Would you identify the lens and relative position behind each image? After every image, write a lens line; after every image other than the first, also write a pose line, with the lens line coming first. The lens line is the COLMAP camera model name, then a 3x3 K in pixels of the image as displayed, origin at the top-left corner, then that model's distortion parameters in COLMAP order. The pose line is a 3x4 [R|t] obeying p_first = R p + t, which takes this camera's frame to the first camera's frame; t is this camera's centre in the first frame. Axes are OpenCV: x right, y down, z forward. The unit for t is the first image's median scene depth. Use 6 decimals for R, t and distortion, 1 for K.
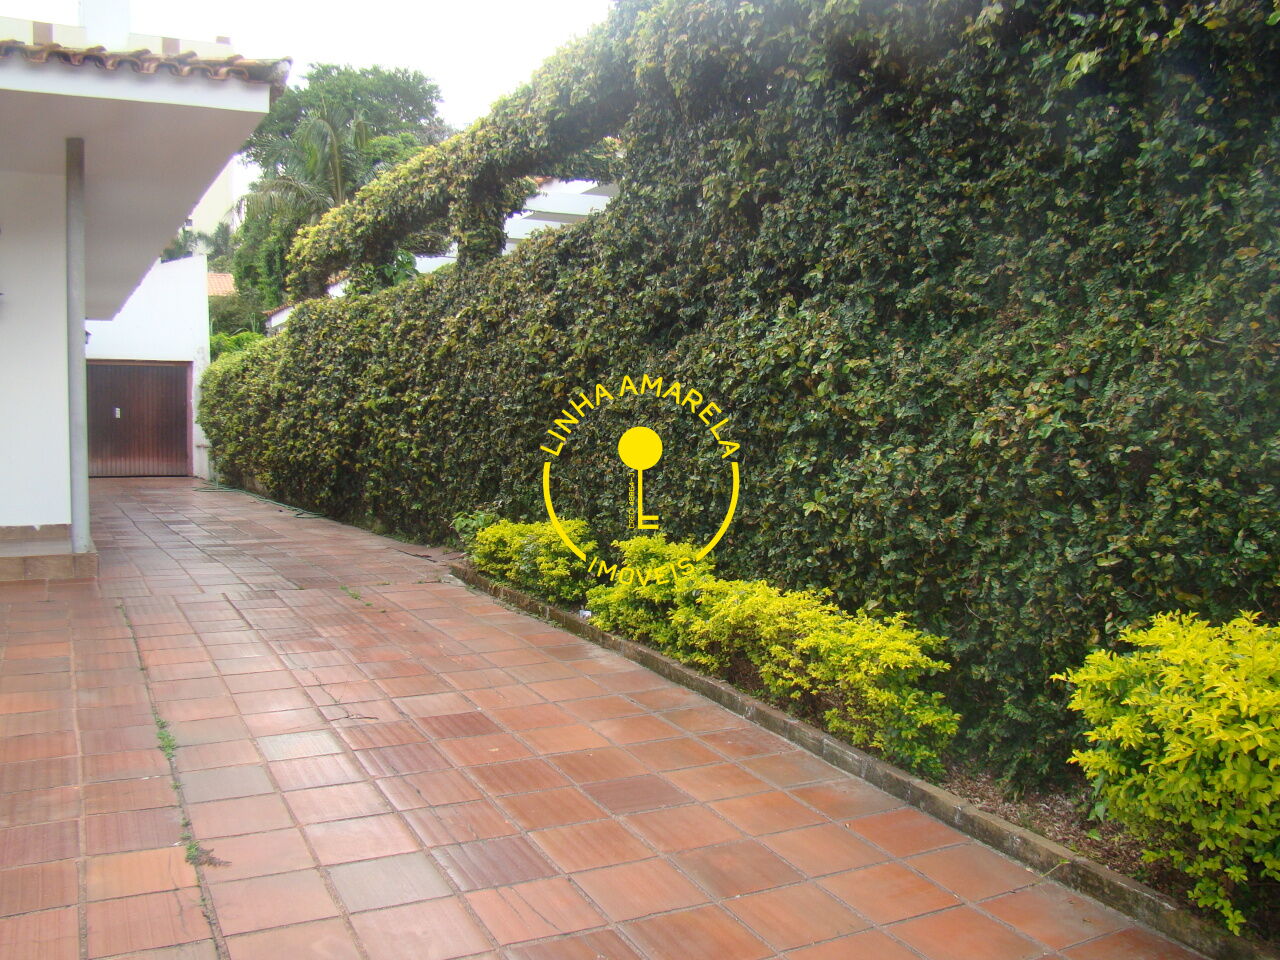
lens RADIAL K [[1181.6, 0, 640.5], [0, 1181.6, 479.1], [0, 0, 1]] dist [-0.115635, 0.000000]
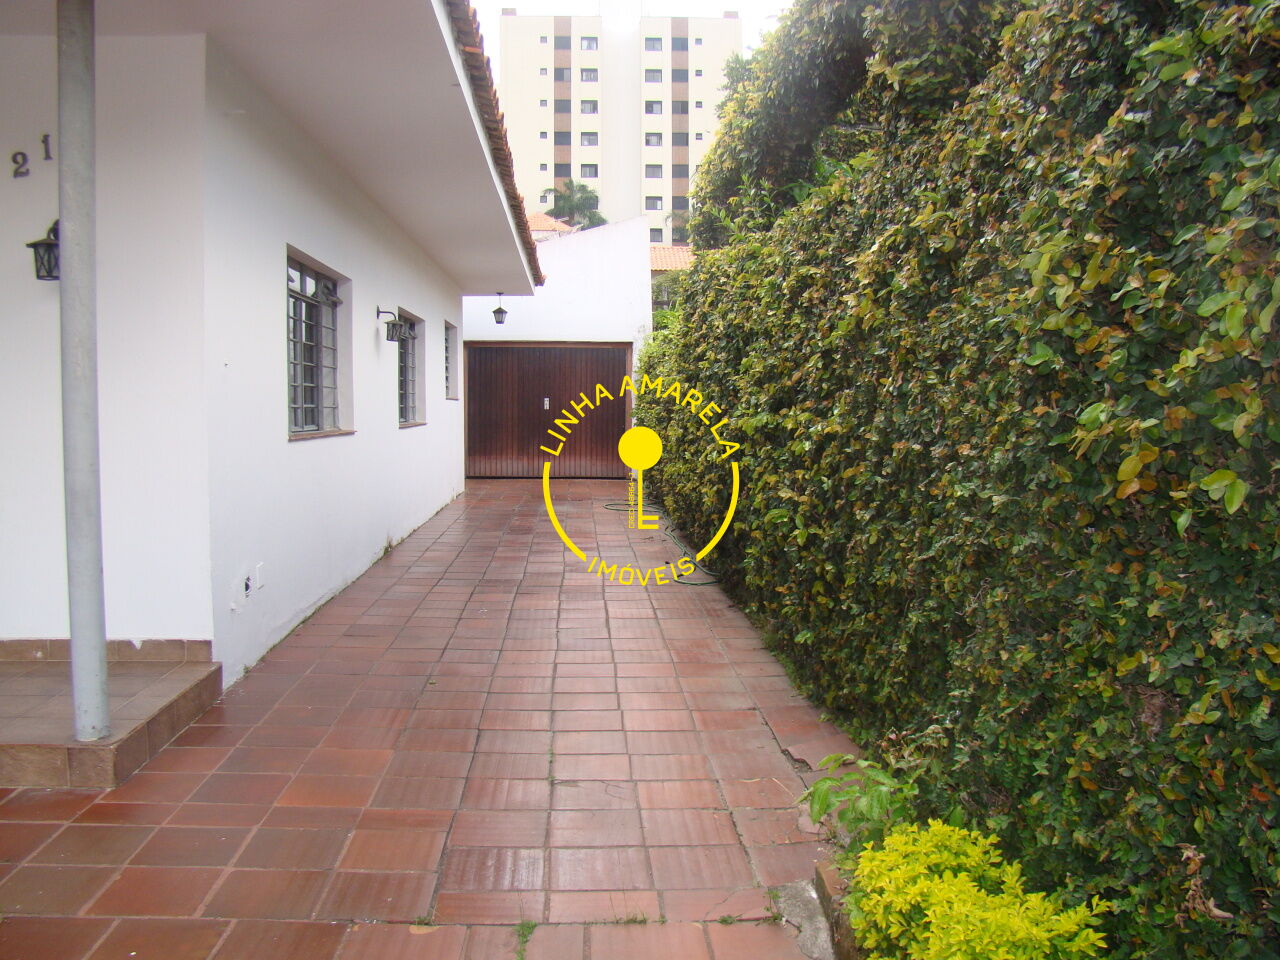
lens RADIAL K [[1181.6, 0, 652.2], [0, 1181.6, 455.2], [0, 0, 1]] dist [-0.115635, 0.000000]
pose [[0.910967, 0.022235, -0.411880, -0.049602], [-0.021730, 0.999746, 0.005911, -0.062971], [0.411907, 0.003566, 0.911219, 0.574933]]
